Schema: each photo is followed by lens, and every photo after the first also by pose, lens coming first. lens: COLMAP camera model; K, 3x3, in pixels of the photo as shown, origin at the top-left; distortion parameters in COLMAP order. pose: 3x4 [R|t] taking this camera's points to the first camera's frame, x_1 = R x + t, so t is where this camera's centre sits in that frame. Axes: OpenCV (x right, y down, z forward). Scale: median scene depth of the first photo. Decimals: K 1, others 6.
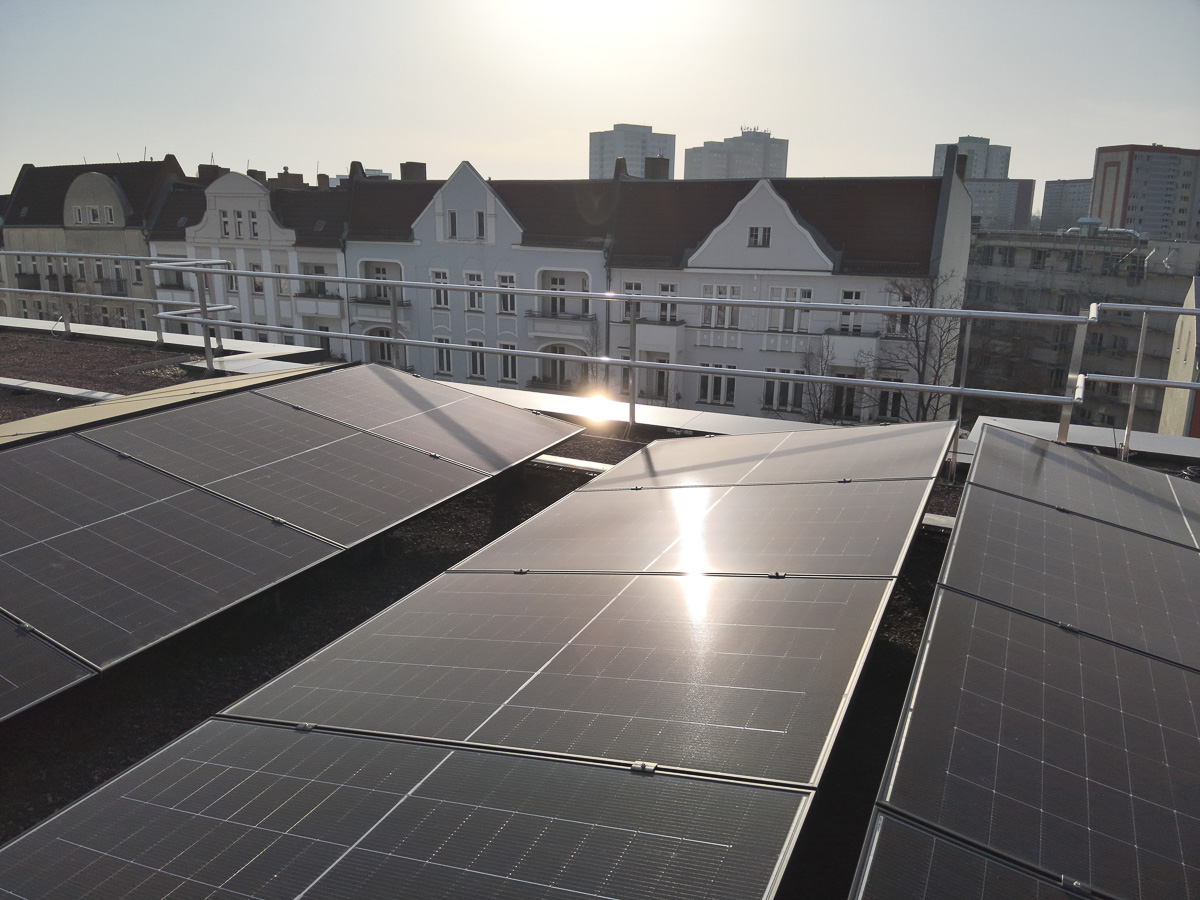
lens RADIAL K [[871.0, 0, 598.2], [0, 871.0, 452.8], [0, 0, 1]] dist [0.091501, -0.177897]
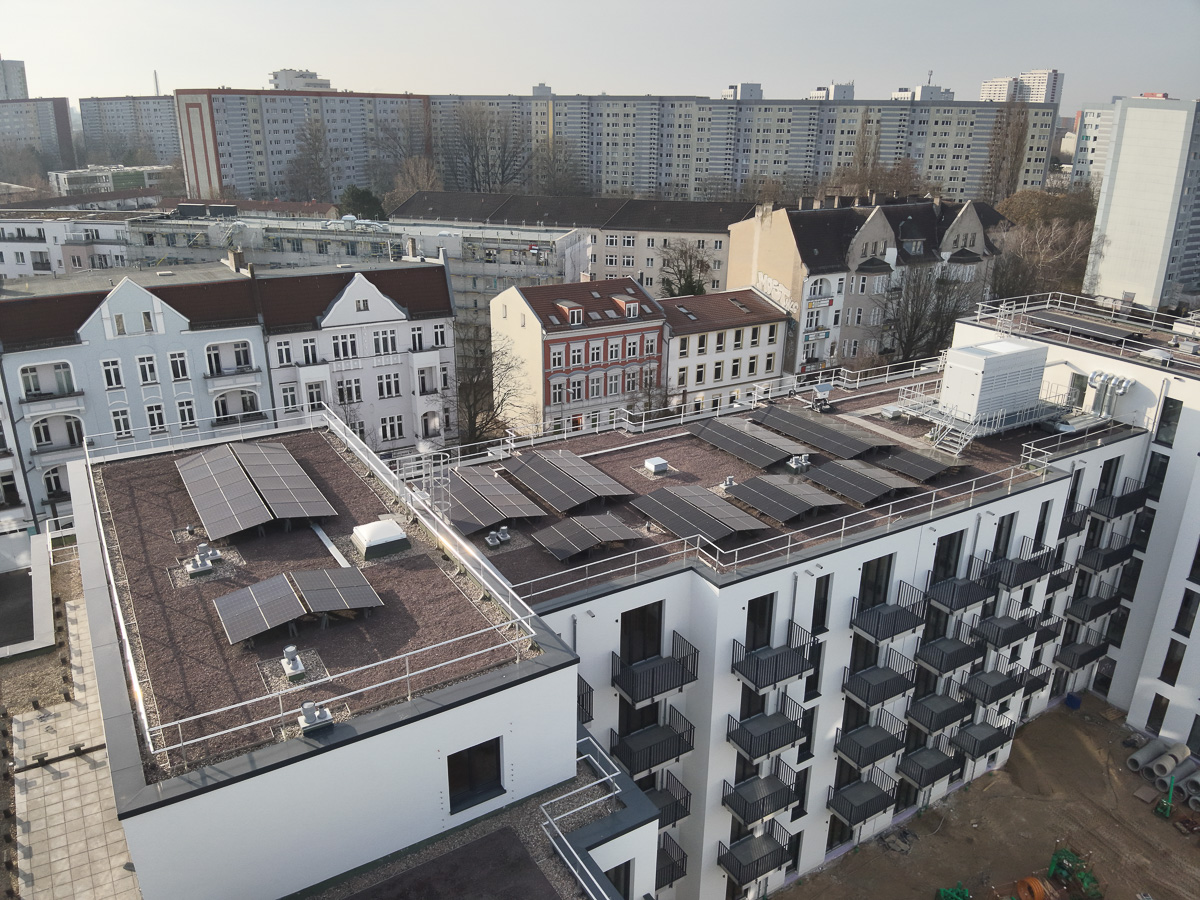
lens RADIAL K [[871.0, 0, 600.9], [0, 871.0, 452.4], [0, 0, 1]] dist [0.091501, -0.177897]
pose [[0.524307, -0.315759, 0.790821, -0.905291], [0.221039, 0.947340, 0.231707, -0.229803], [-0.822340, 0.053317, 0.566492, -0.328302]]
